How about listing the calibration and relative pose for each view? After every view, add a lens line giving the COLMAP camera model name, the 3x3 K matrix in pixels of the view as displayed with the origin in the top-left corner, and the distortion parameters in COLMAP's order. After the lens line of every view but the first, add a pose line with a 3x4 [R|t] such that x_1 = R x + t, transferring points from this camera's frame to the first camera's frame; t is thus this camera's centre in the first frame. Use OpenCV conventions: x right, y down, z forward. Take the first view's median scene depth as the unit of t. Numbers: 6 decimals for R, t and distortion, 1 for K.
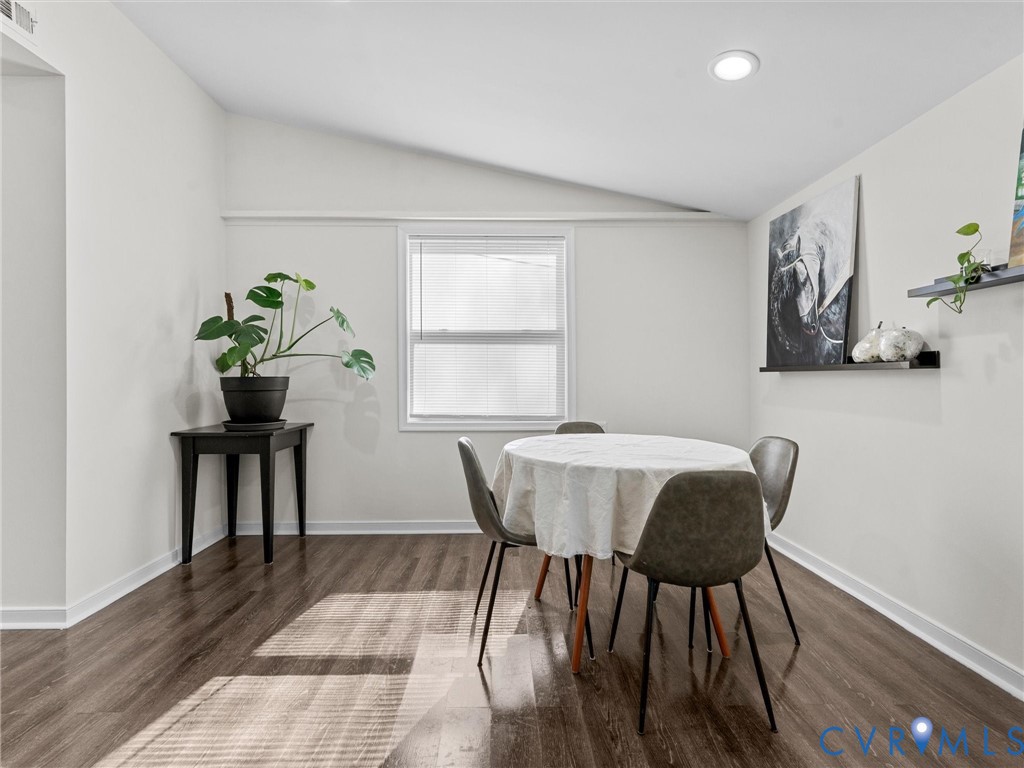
lens RADIAL K [[496.5, 0, 510.7], [0, 496.5, 374.3], [0, 0, 1]] dist [-0.001252, -0.000800]
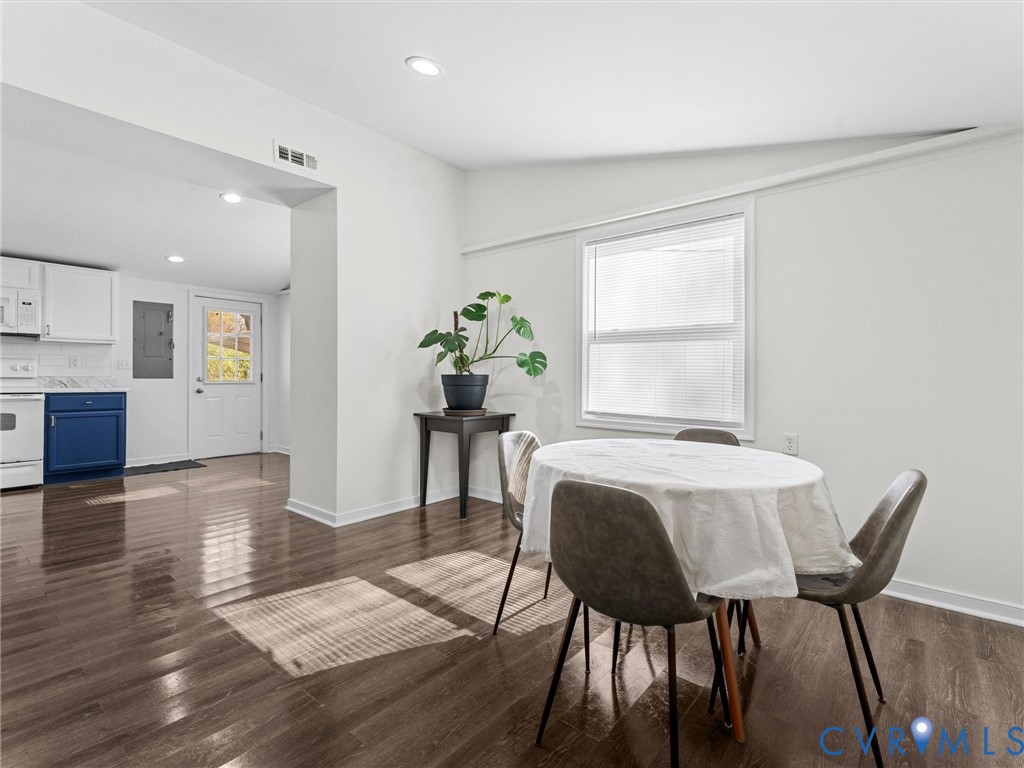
lens RADIAL K [[487.4, 0, 511.1], [0, 487.4, 377.1], [0, 0, 1]] dist [0.001537, -0.000287]
pose [[0.750523, 0.009266, -0.660779, 0.416614], [-0.005106, 0.999953, 0.008222, 0.000400], [0.660824, -0.002797, 0.750535, 0.125669]]
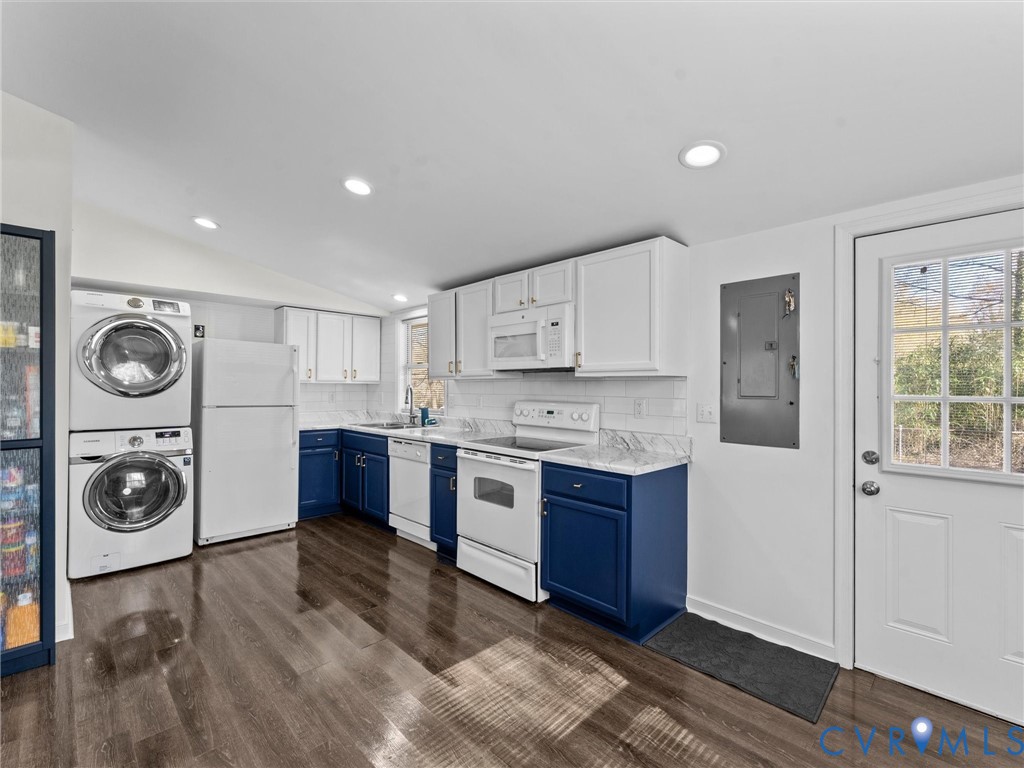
lens RADIAL K [[464.6, 0, 510.3], [0, 464.6, 382.8], [0, 0, 1]] dist [0.002183, 0.000101]
pose [[-0.731780, -0.007838, -0.681496, -0.979680], [-0.001475, 0.999950, -0.009916, -0.073231], [0.681540, -0.006252, -0.731754, 0.926730]]
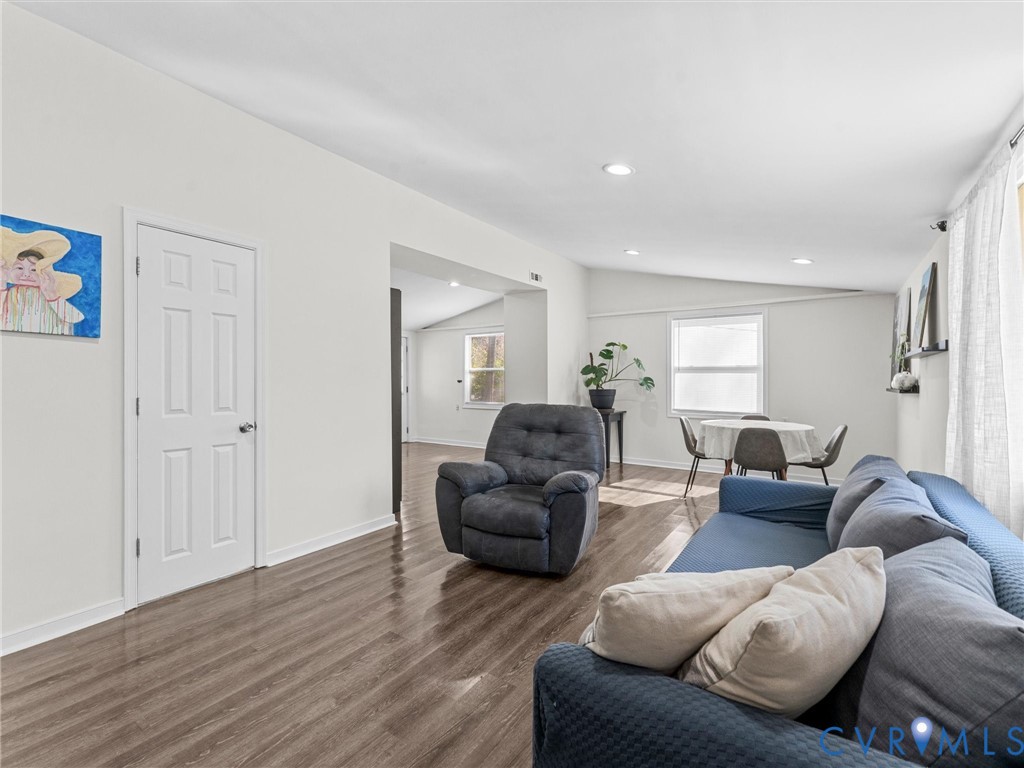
lens RADIAL K [[464.6, 0, 510.3], [0, 464.6, 382.8], [0, 0, 1]] dist [0.002183, 0.000101]
pose [[0.814330, 0.006212, -0.580370, 0.393066], [-0.000140, 0.999945, 0.010506, -0.049071], [0.580403, -0.008474, 0.814285, -1.011598]]
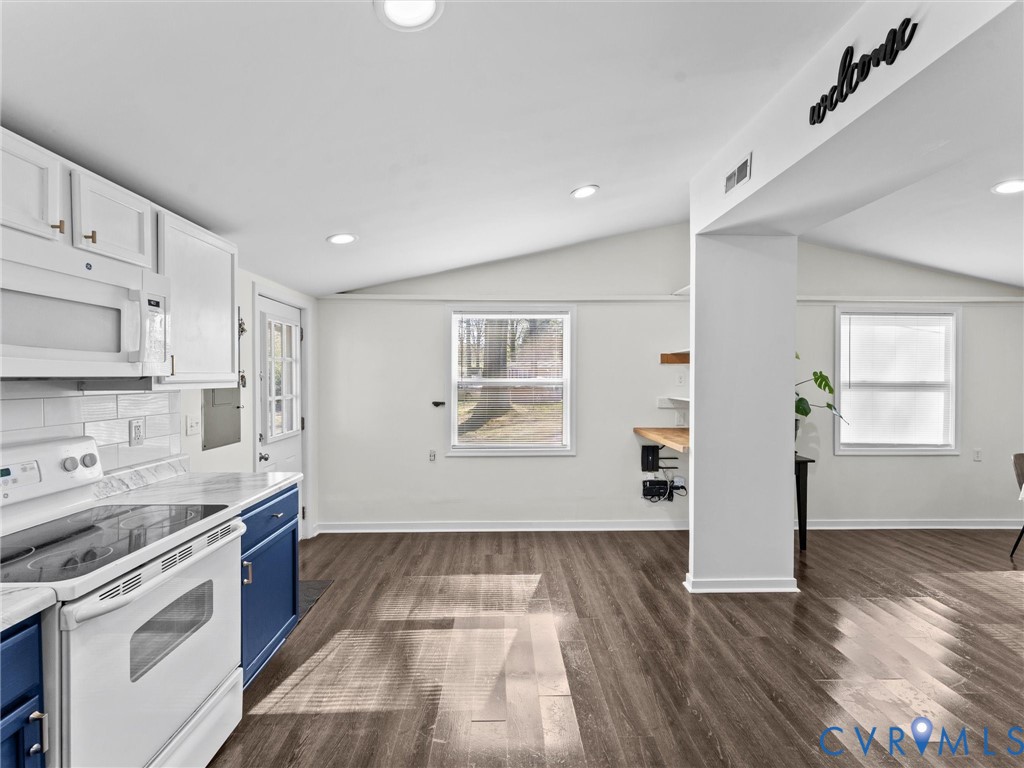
lens RADIAL K [[464.6, 0, 510.3], [0, 464.6, 382.8], [0, 0, 1]] dist [0.002183, 0.000101]
pose [[0.999990, 0.003297, 0.003076, -1.271976], [-0.003352, 0.999834, 0.017888, -0.119861], [-0.003016, -0.017898, 0.999835, -0.319660]]
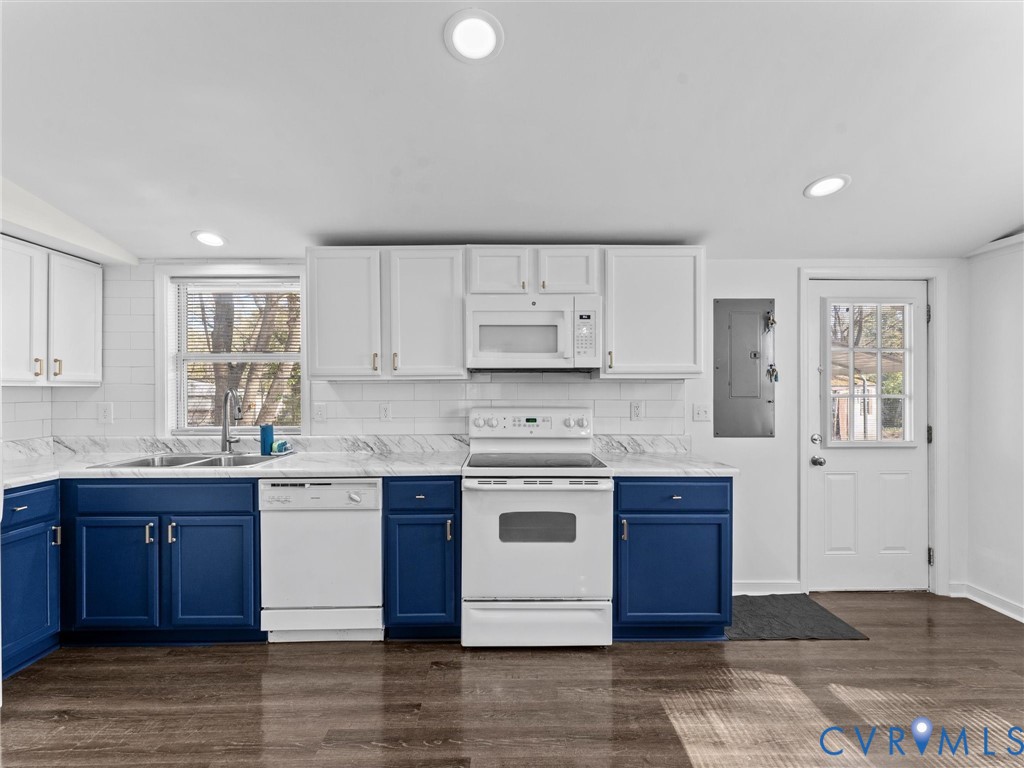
lens RADIAL K [[462.7, 0, 509.8], [0, 462.7, 389.4], [0, 0, 1]] dist [0.001647, -0.000305]
pose [[-0.008098, 0.002804, -0.999963, -0.872742], [0.005366, 0.999982, 0.002761, -0.078693], [0.999953, -0.005343, -0.008113, 0.138990]]
